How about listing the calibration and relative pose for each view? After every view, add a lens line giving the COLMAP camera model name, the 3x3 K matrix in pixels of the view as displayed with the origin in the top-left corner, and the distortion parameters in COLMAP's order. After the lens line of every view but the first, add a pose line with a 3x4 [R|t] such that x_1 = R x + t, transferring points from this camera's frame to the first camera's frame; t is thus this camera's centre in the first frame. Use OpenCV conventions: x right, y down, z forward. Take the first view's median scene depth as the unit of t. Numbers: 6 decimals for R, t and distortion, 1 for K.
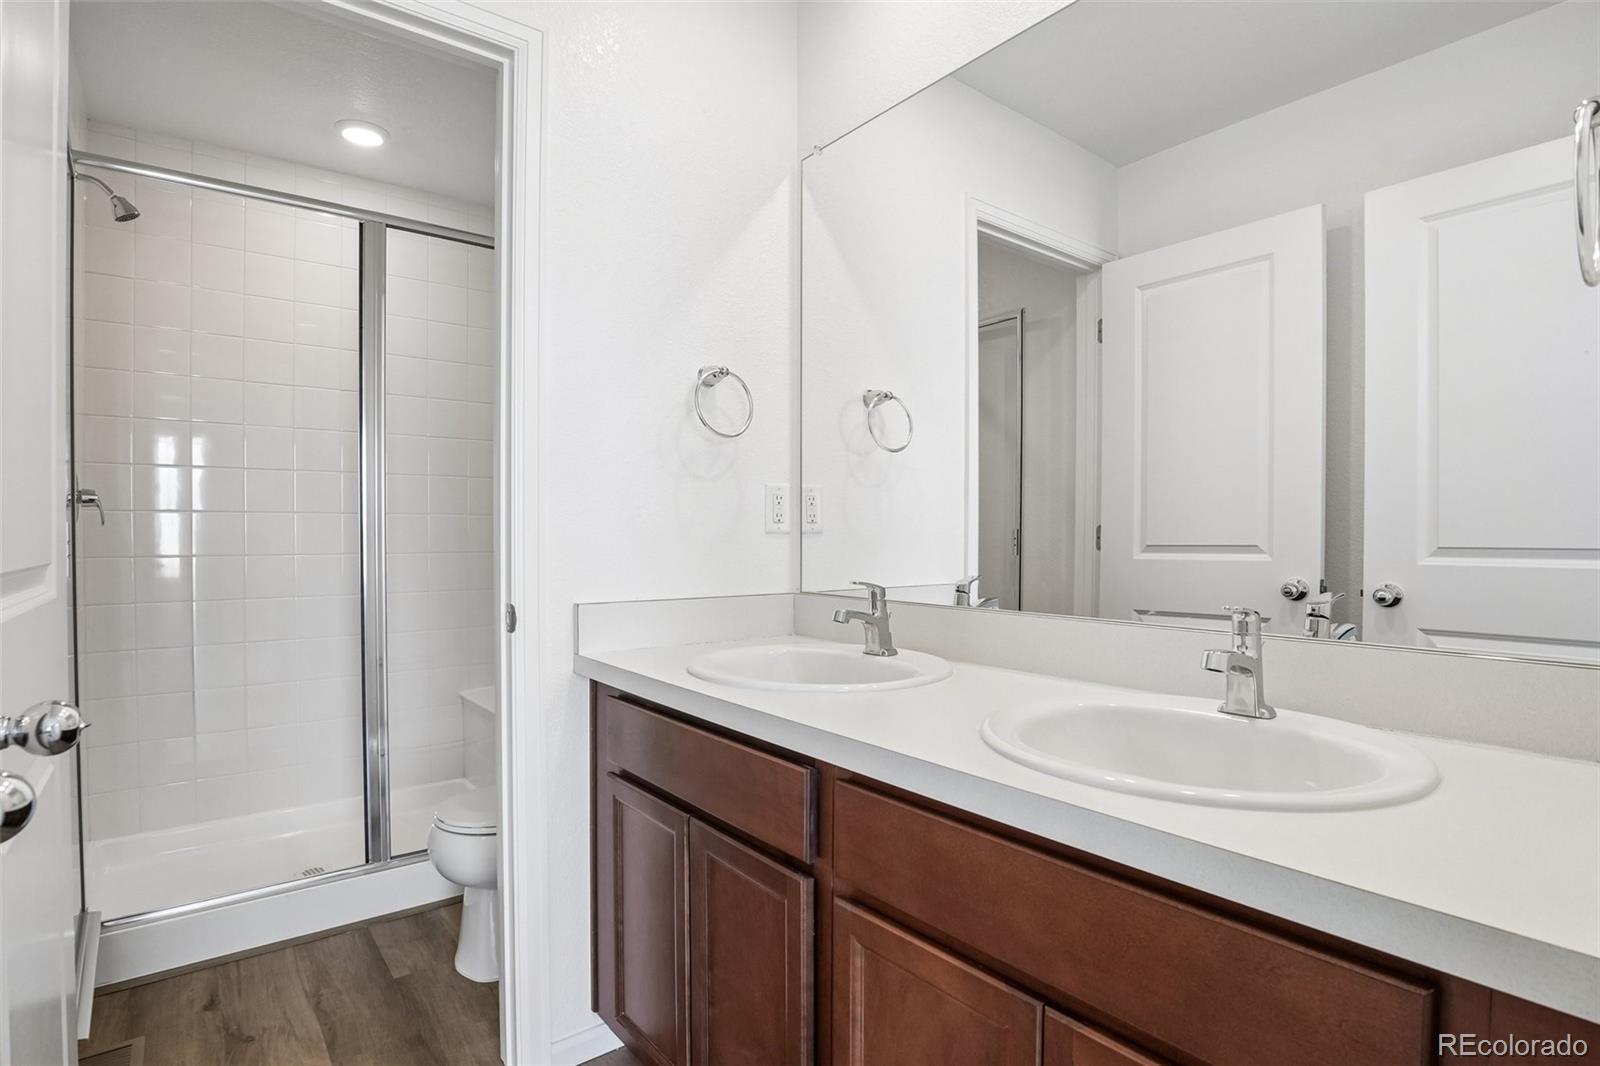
lens RADIAL K [[809.4, 0, 799.0], [0, 809.4, 536.0], [0, 0, 1]] dist [-0.038897, 0.008807]
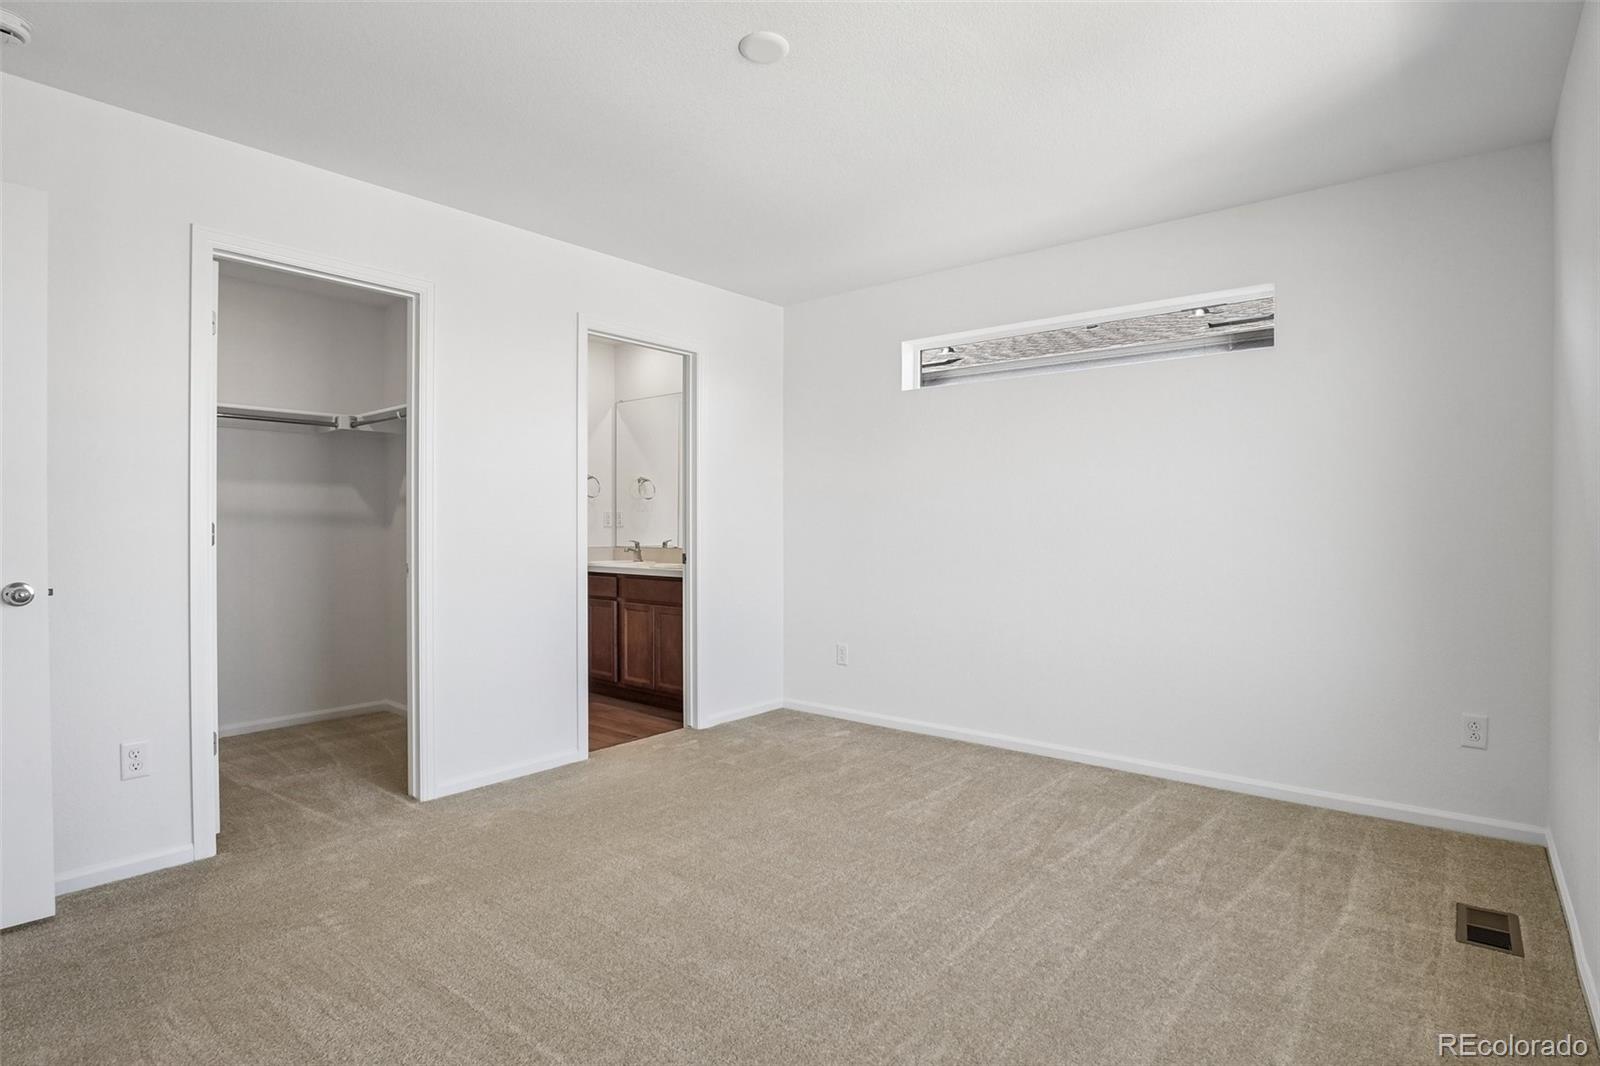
lens RADIAL K [[809.4, 0, 804.7], [0, 809.4, 526.3], [0, 0, 1]] dist [-0.038897, 0.008807]
pose [[0.976464, -0.002509, 0.215665, 0.048092], [0.002969, 0.999994, -0.001812, 0.002455], [-0.215659, 0.002409, 0.976466, -2.493208]]
